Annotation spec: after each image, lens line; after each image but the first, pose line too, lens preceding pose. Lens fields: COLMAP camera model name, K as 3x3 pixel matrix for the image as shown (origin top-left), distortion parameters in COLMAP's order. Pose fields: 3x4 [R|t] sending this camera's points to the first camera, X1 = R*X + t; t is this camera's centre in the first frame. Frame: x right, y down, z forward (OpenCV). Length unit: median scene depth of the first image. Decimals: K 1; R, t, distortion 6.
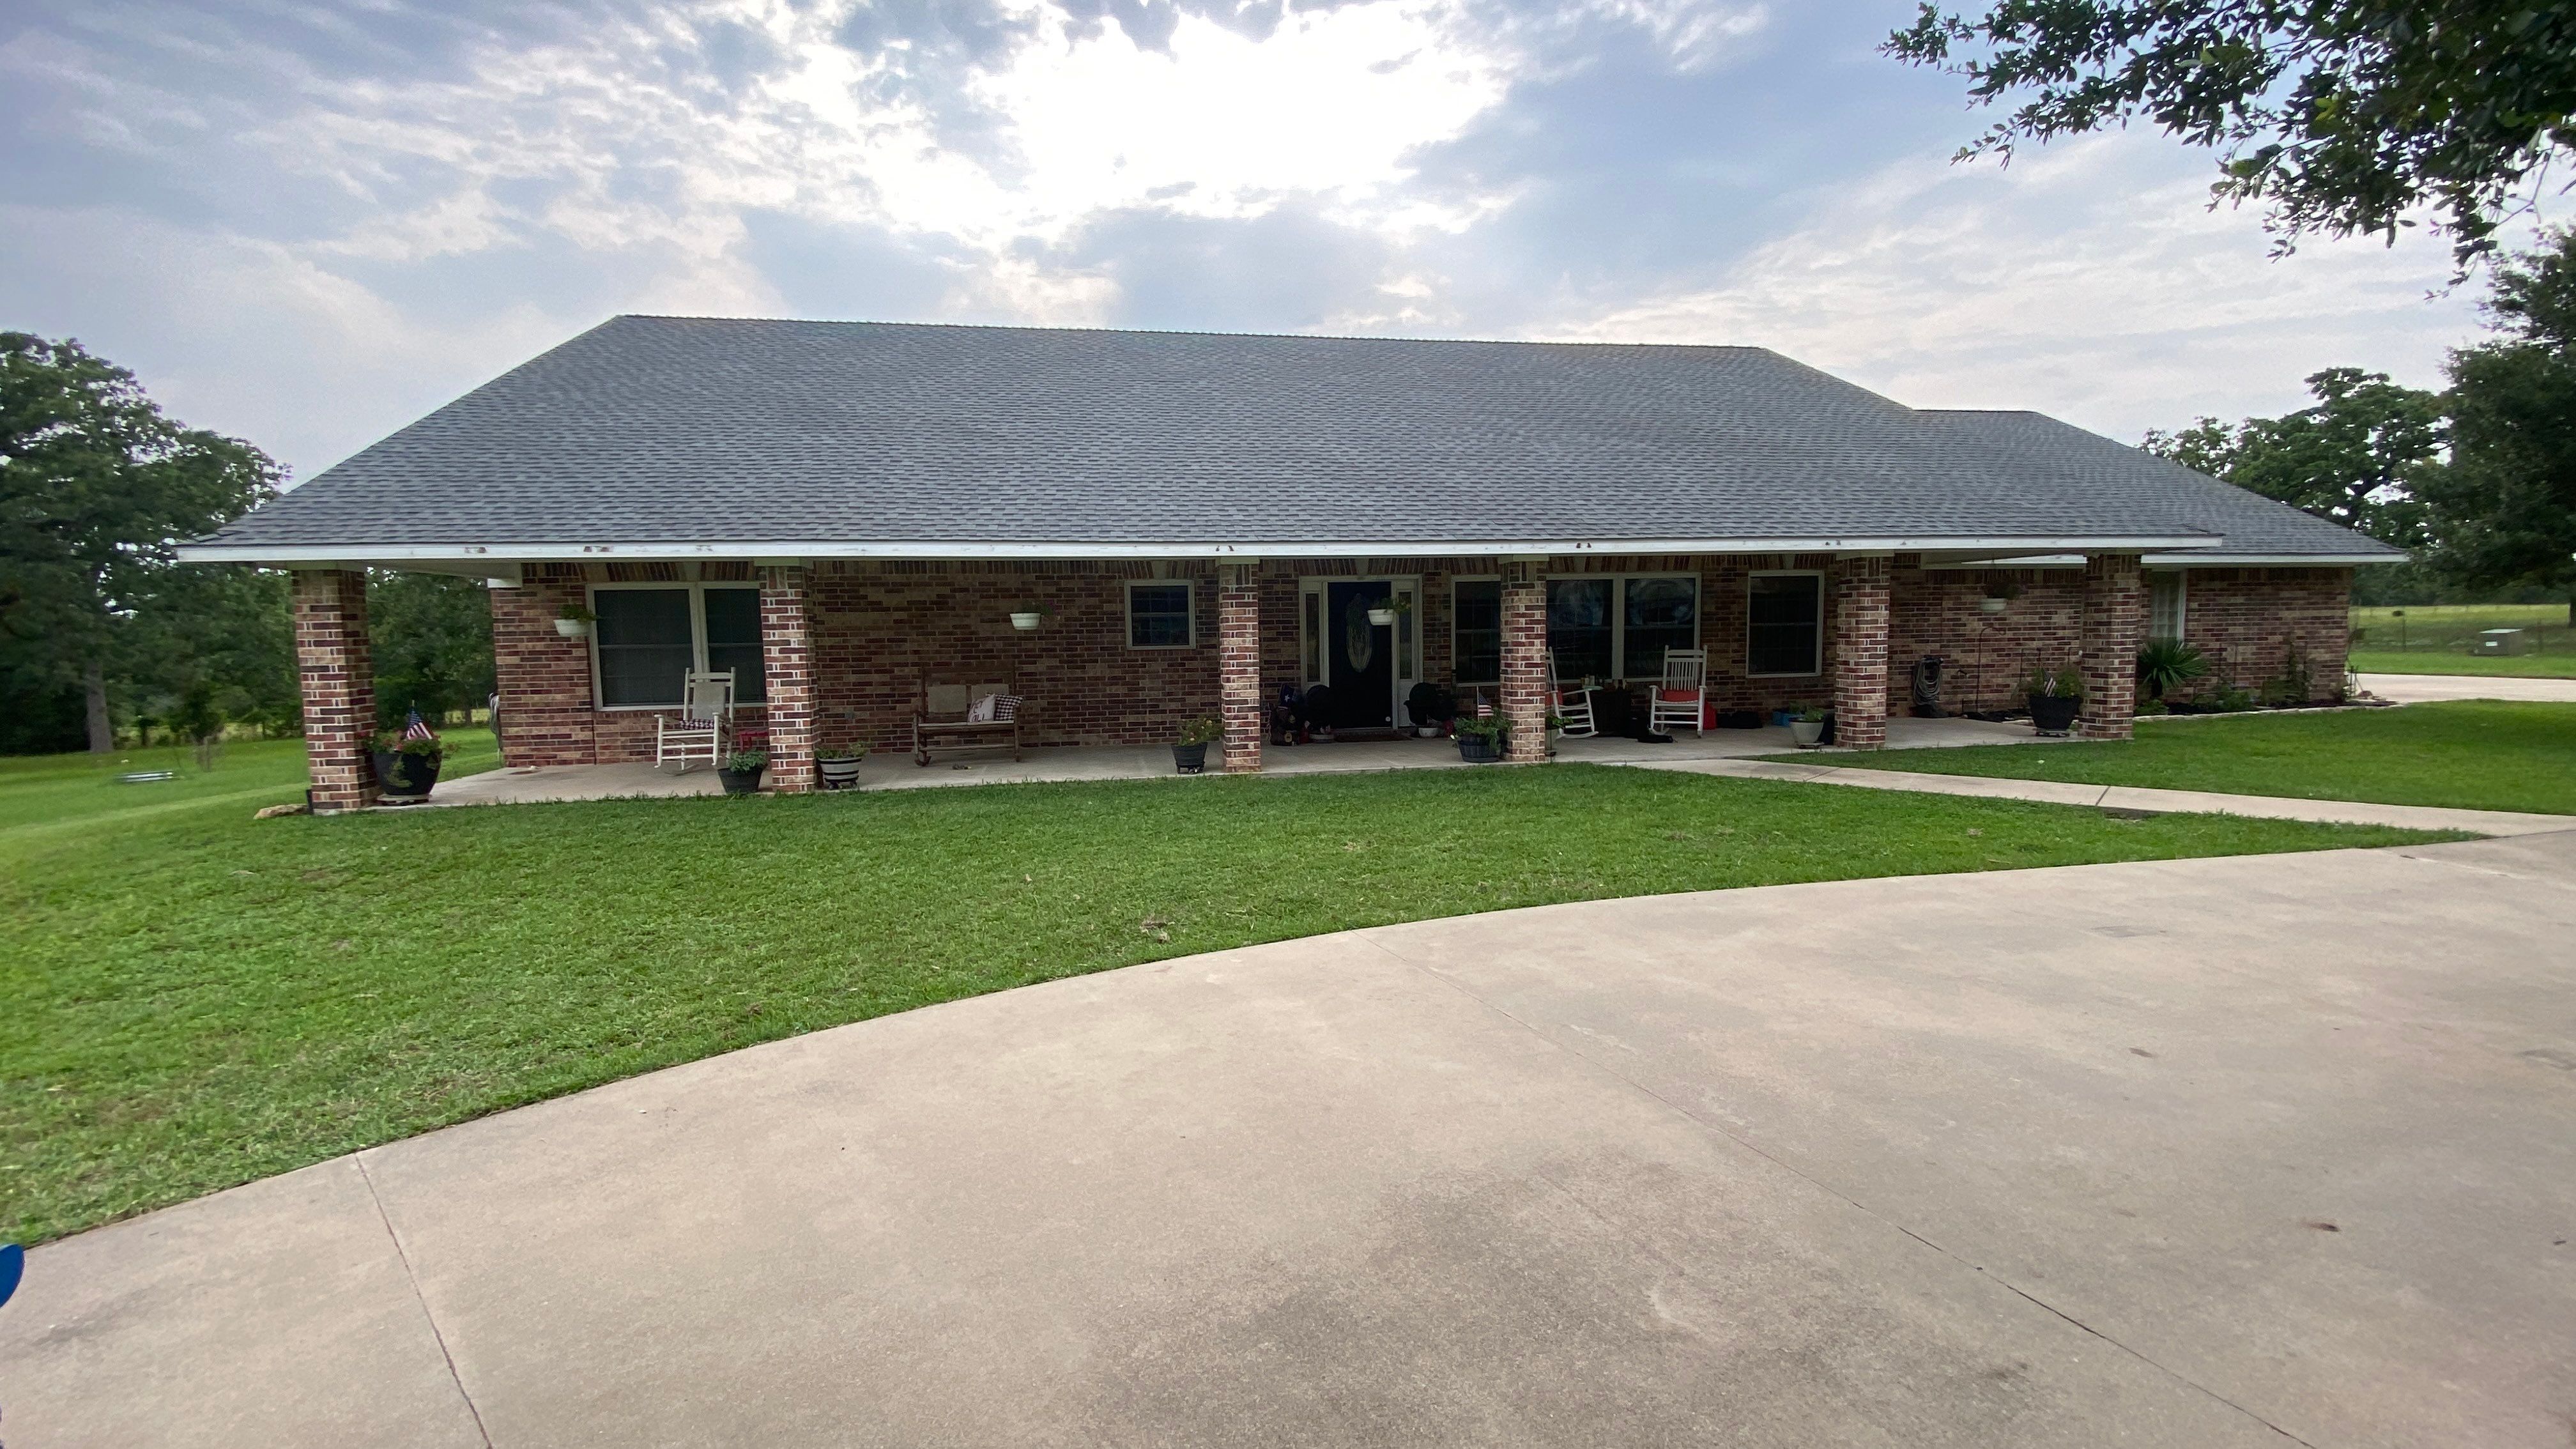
lens RADIAL K [[1044.2, 0, 1288.9], [0, 1044.2, 716.3], [0, 0, 1]] dist [0.043563, -0.033069]
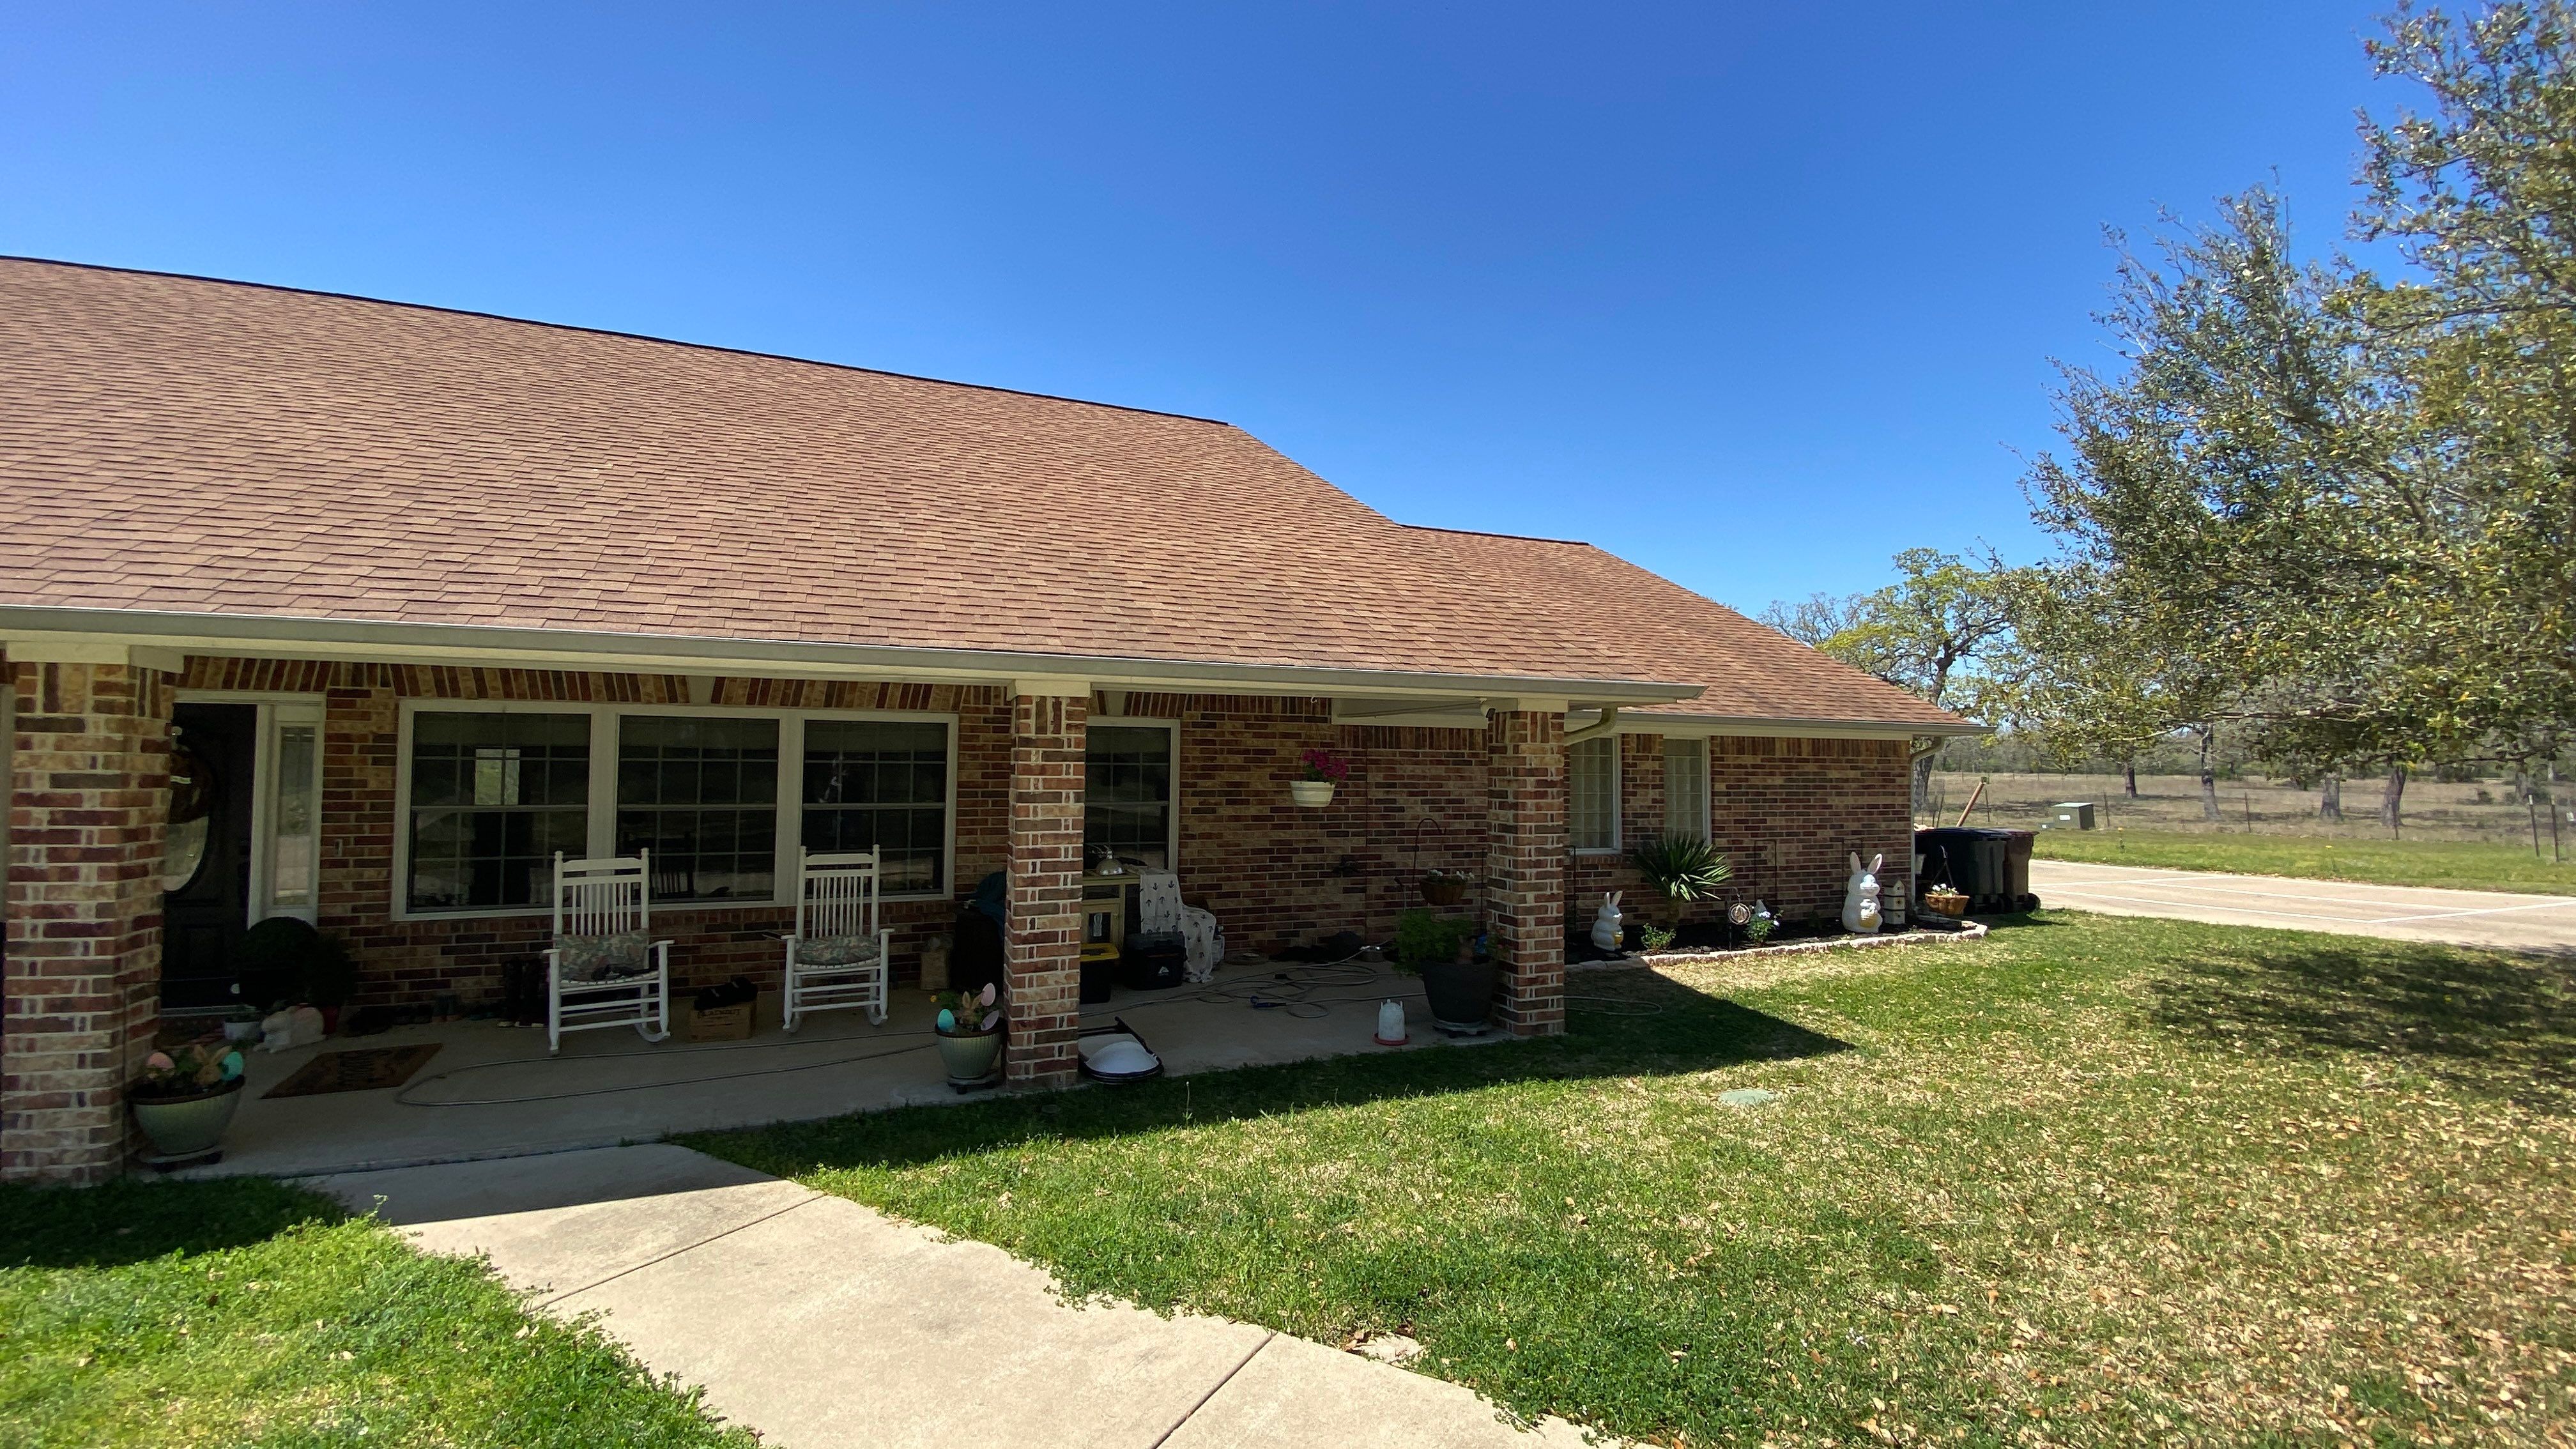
lens RADIAL K [[1044.2, 0, 1288.9], [0, 1044.2, 716.3], [0, 0, 1]] dist [0.043563, -0.033069]
pose [[0.974556, 0.038021, 0.220897, 0.529404], [-0.009489, 0.991623, -0.128815, -0.074499], [-0.223944, 0.123441, 0.966753, 0.474724]]
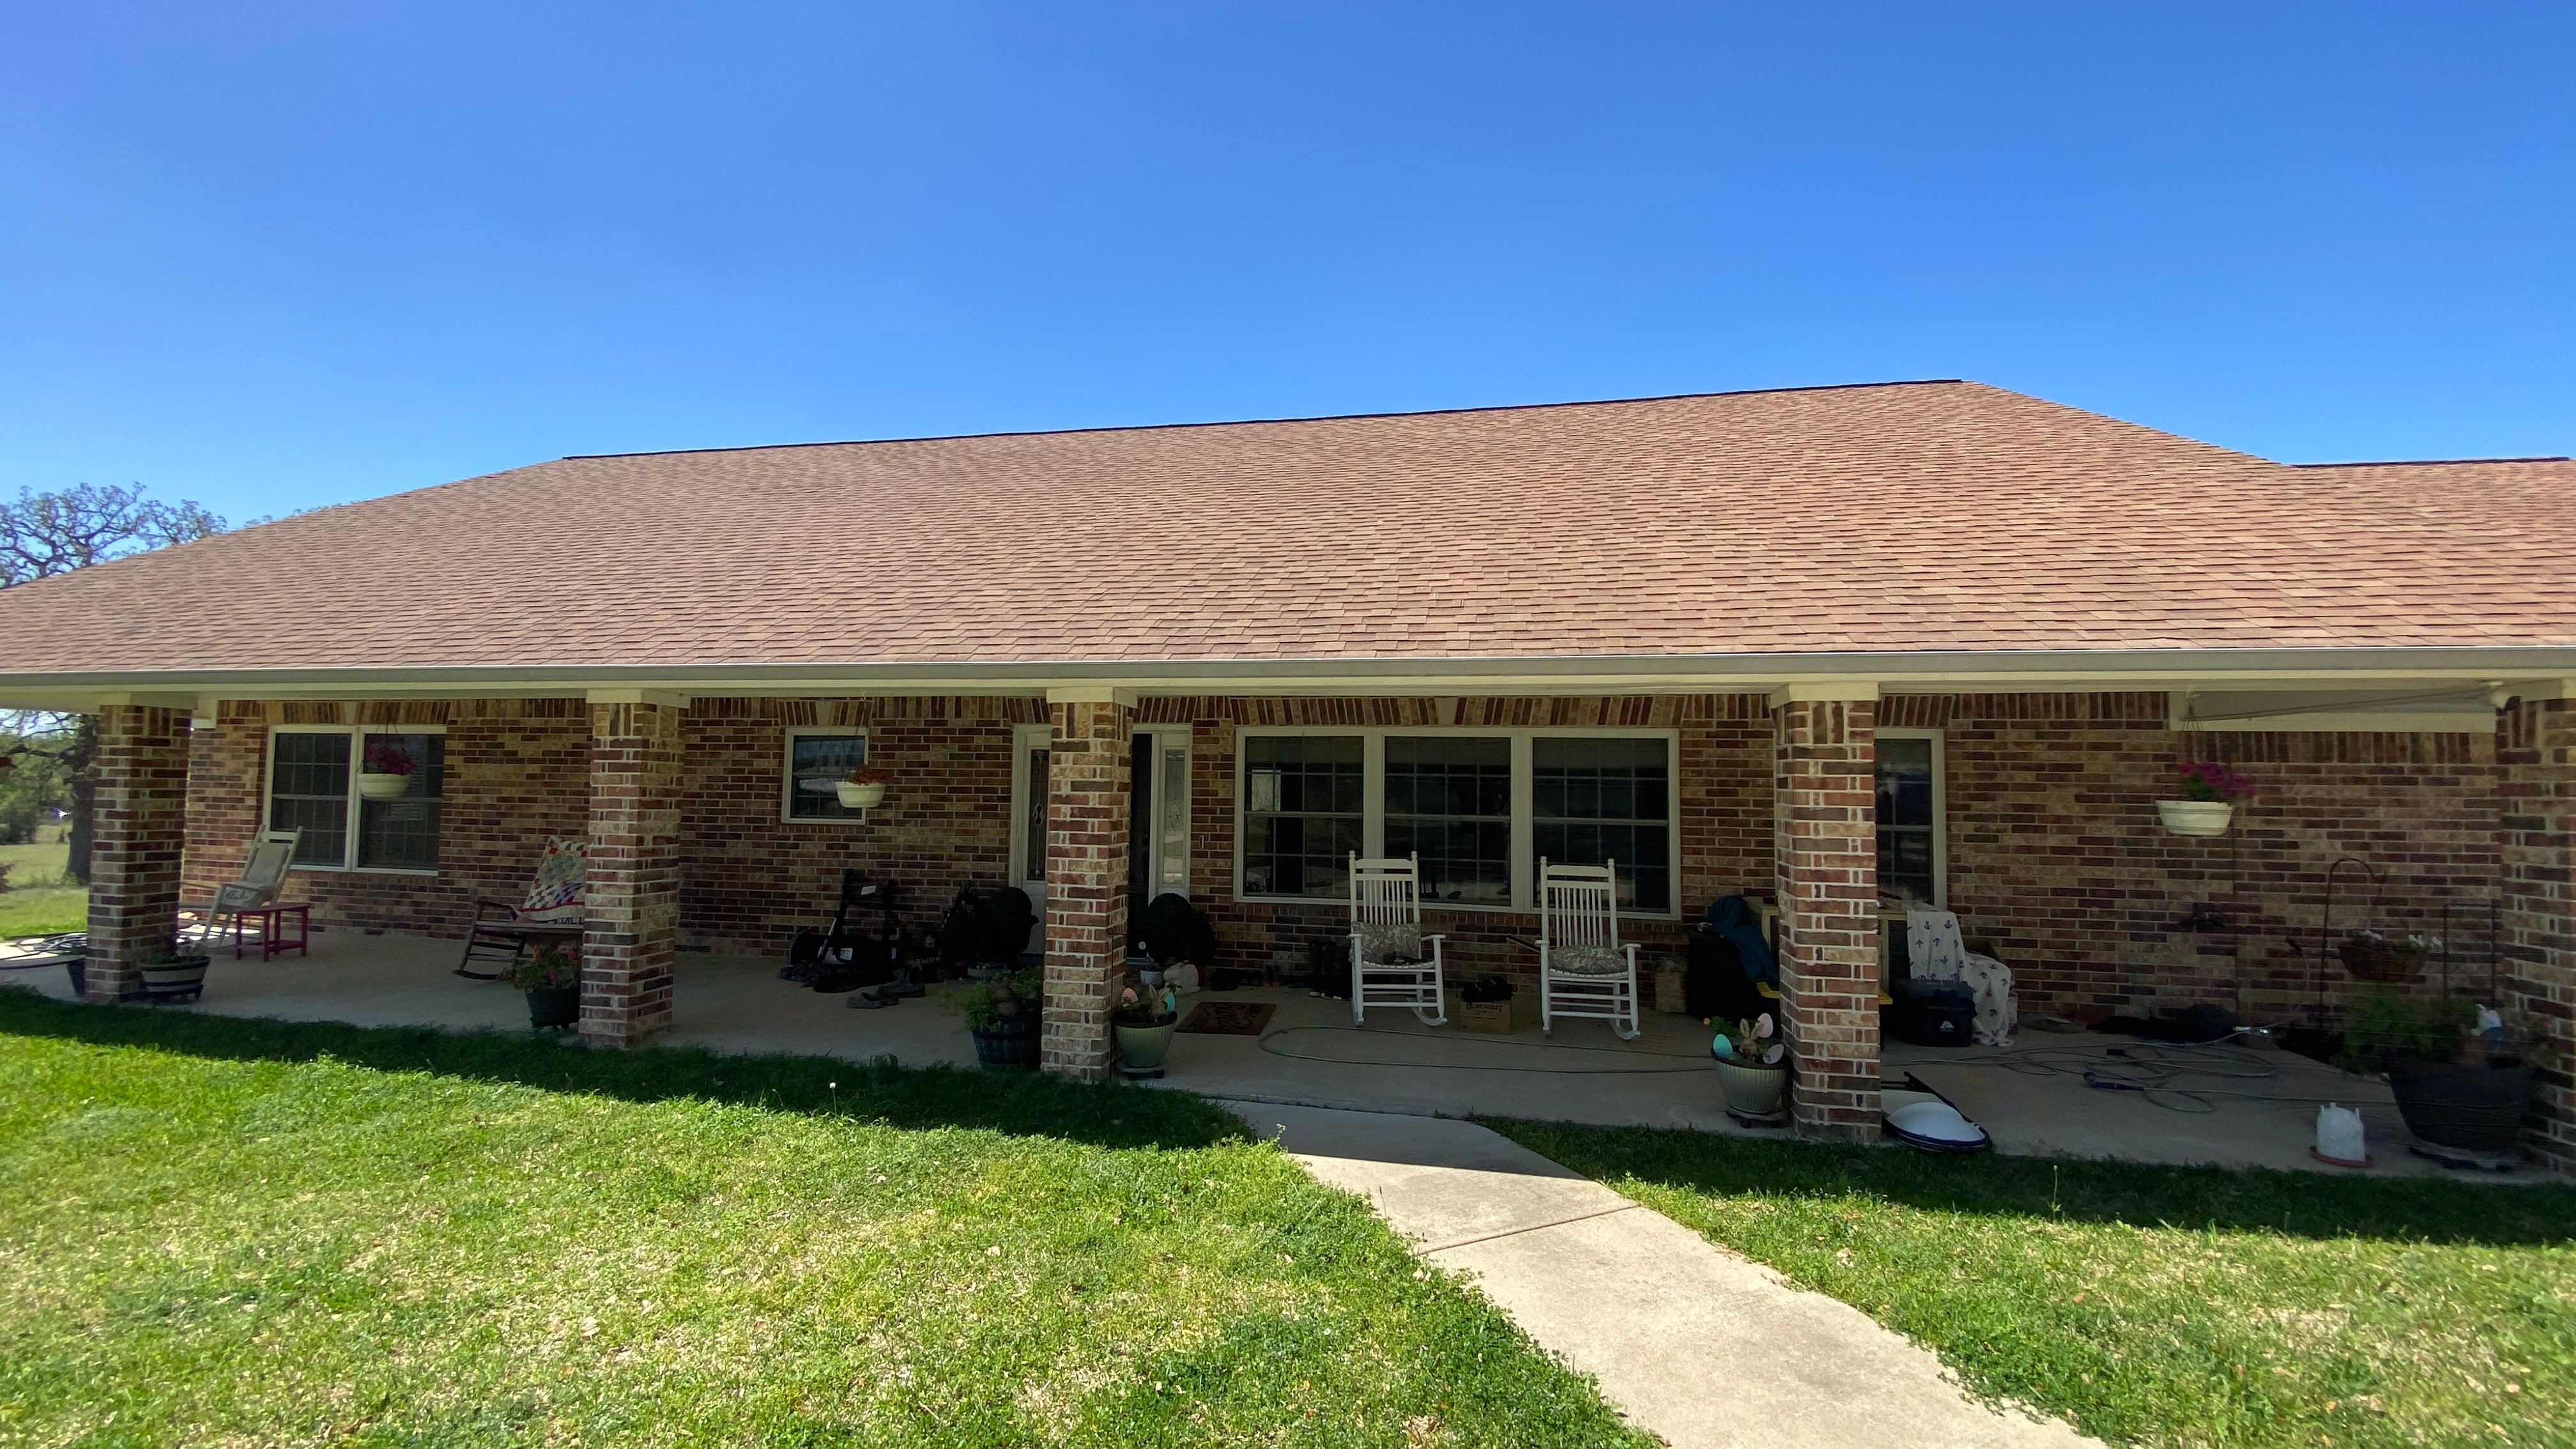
lens RADIAL K [[1044.2, 0, 1288.9], [0, 1044.2, 716.3], [0, 0, 1]] dist [0.043563, -0.033069]
pose [[0.933047, 0.008758, -0.359648, 0.477740], [-0.059492, 0.989696, -0.130243, -0.068382], [0.354801, 0.142920, 0.923954, 0.480602]]
